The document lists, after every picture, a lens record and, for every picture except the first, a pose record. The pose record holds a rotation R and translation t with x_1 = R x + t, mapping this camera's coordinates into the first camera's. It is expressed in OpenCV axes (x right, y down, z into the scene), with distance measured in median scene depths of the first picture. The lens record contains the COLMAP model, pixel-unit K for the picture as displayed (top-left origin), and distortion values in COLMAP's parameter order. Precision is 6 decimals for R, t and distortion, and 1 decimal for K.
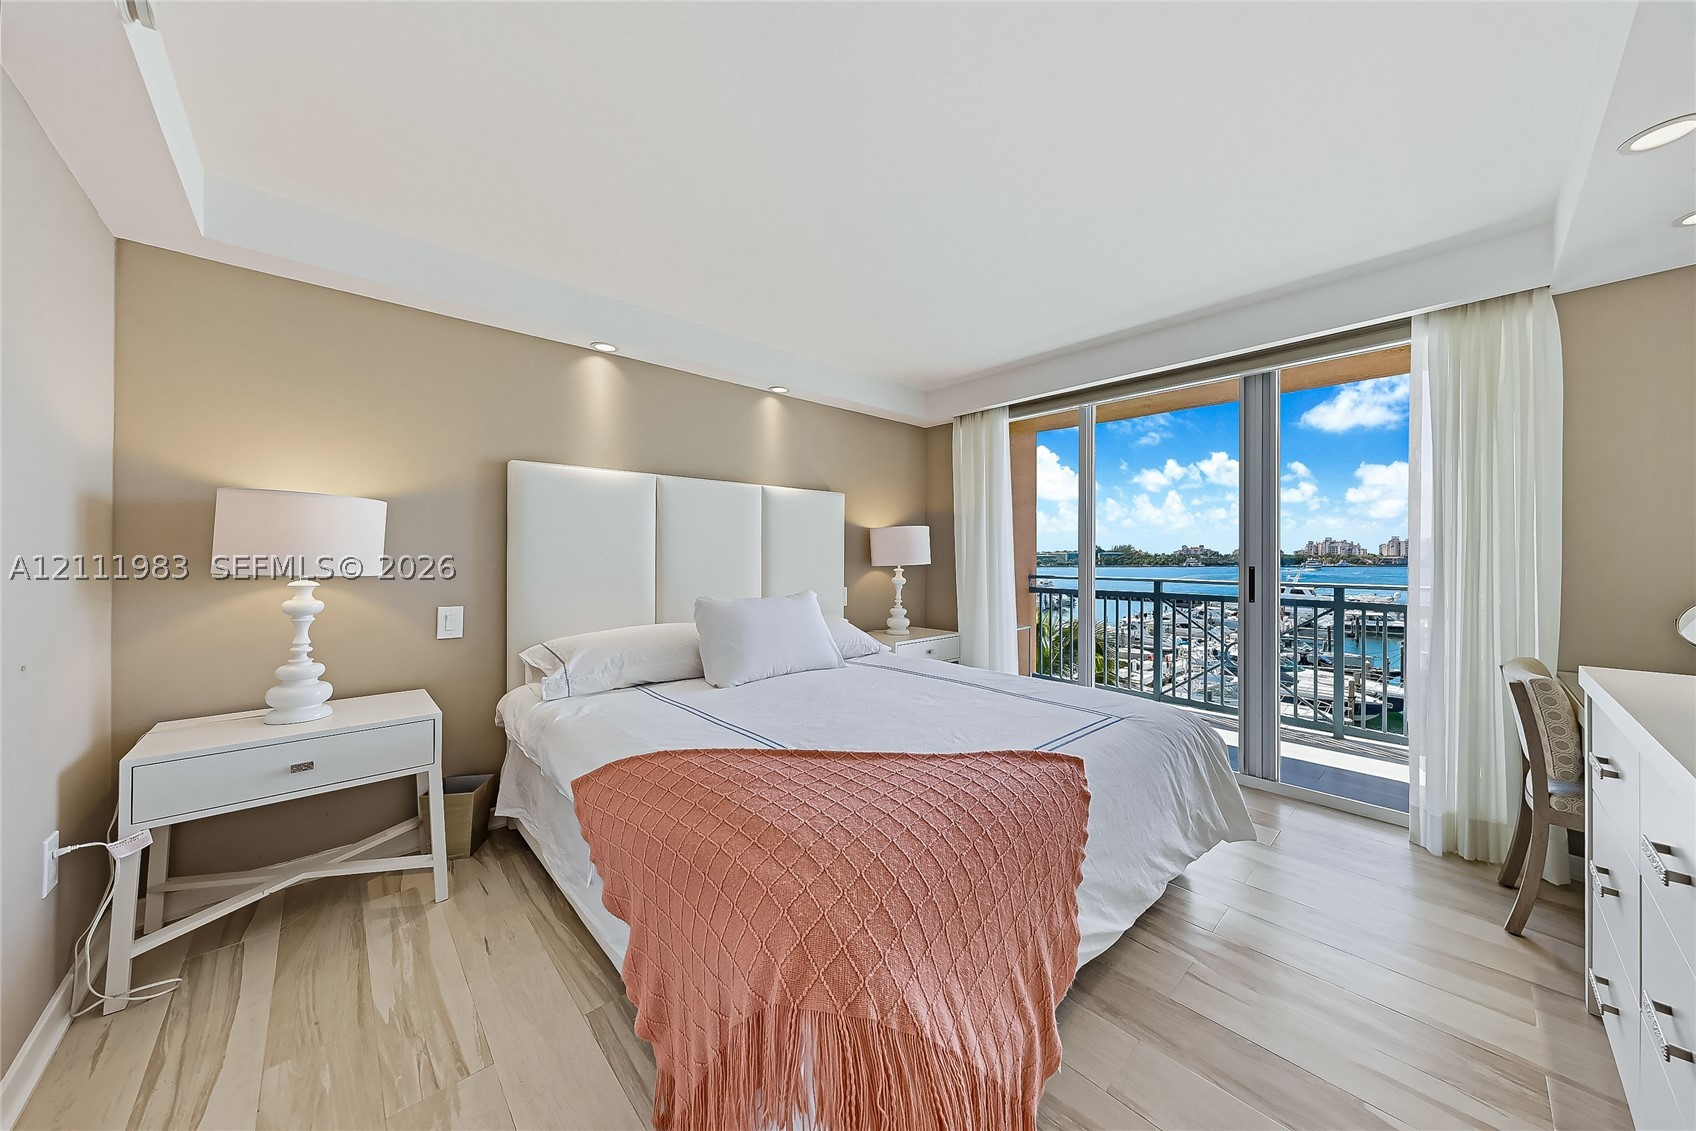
lens RADIAL K [[569.4, 0, 845.5], [0, 569.4, 555.1], [0, 0, 1]] dist [-0.000686, -0.000045]
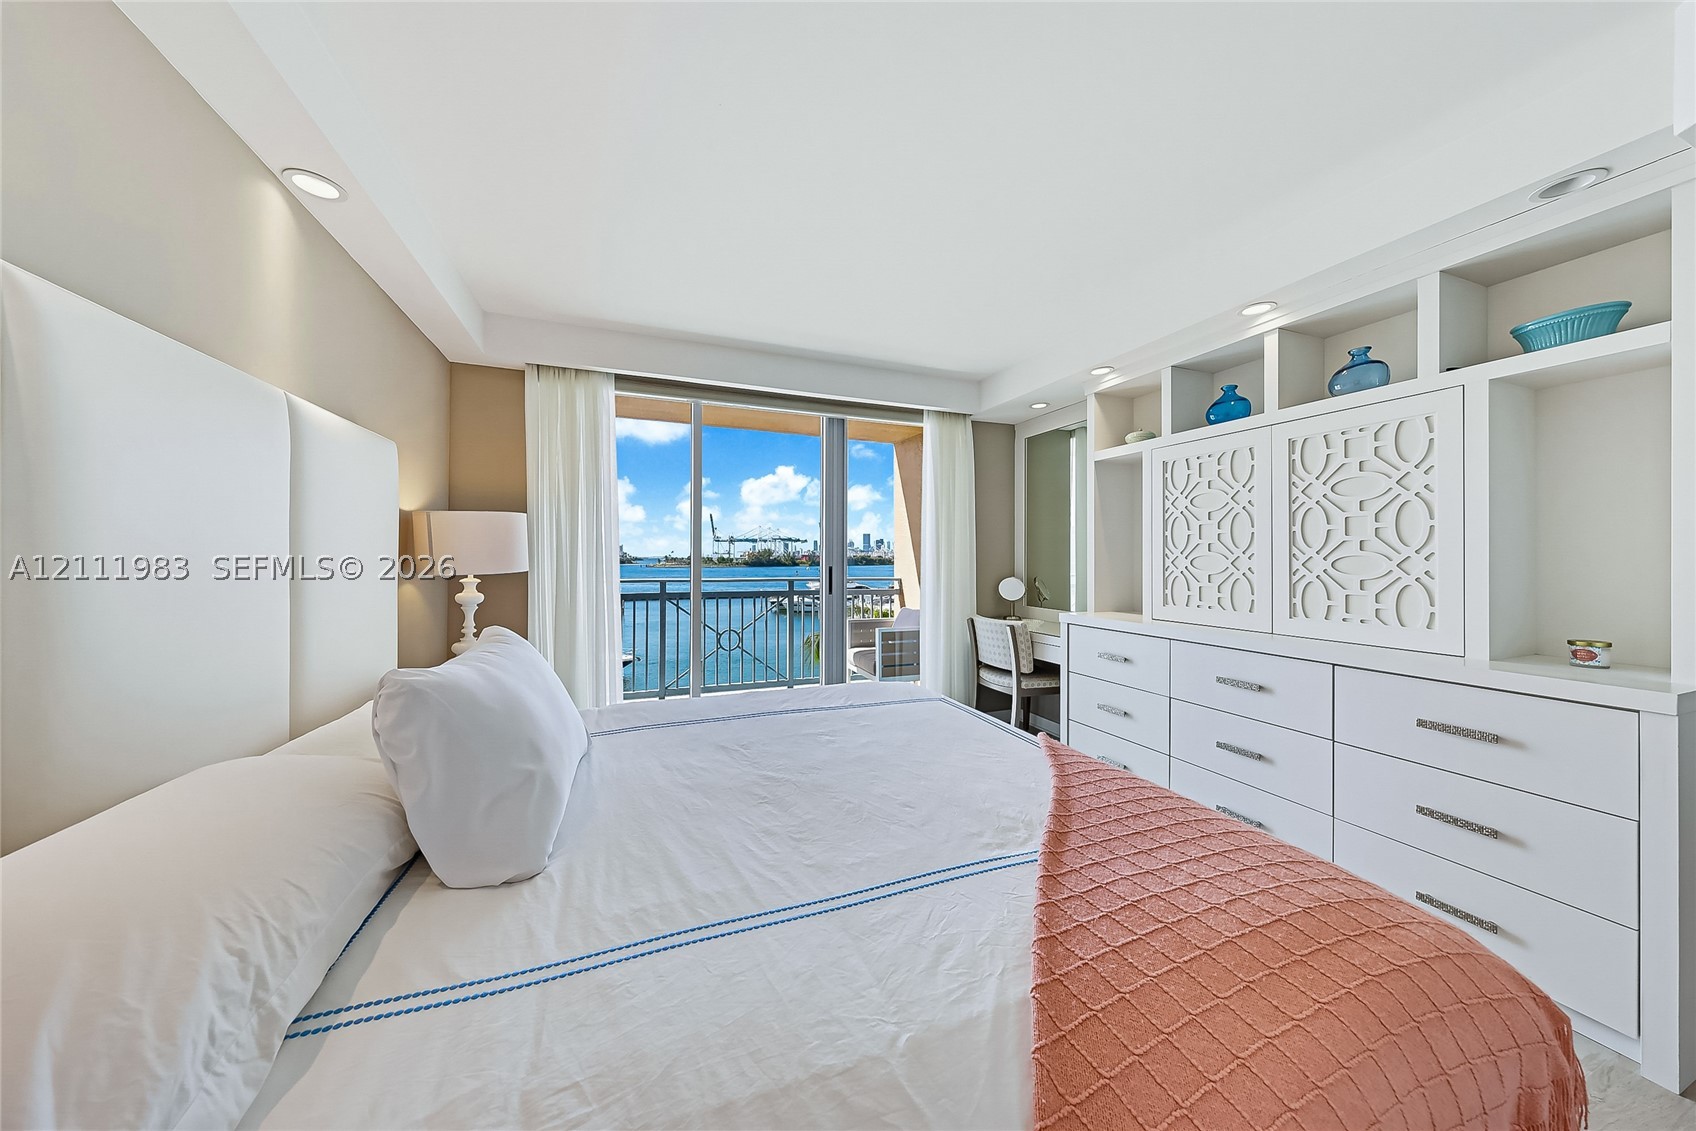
lens RADIAL K [[541.9, 0, 848.0], [0, 541.9, 565.5], [0, 0, 1]] dist [0.010224, -0.000019]
pose [[0.367456, -0.014439, 0.929929, -0.388063], [-0.005616, 0.999827, 0.017744, -0.004884], [-0.930024, -0.011742, 0.367311, 0.485237]]
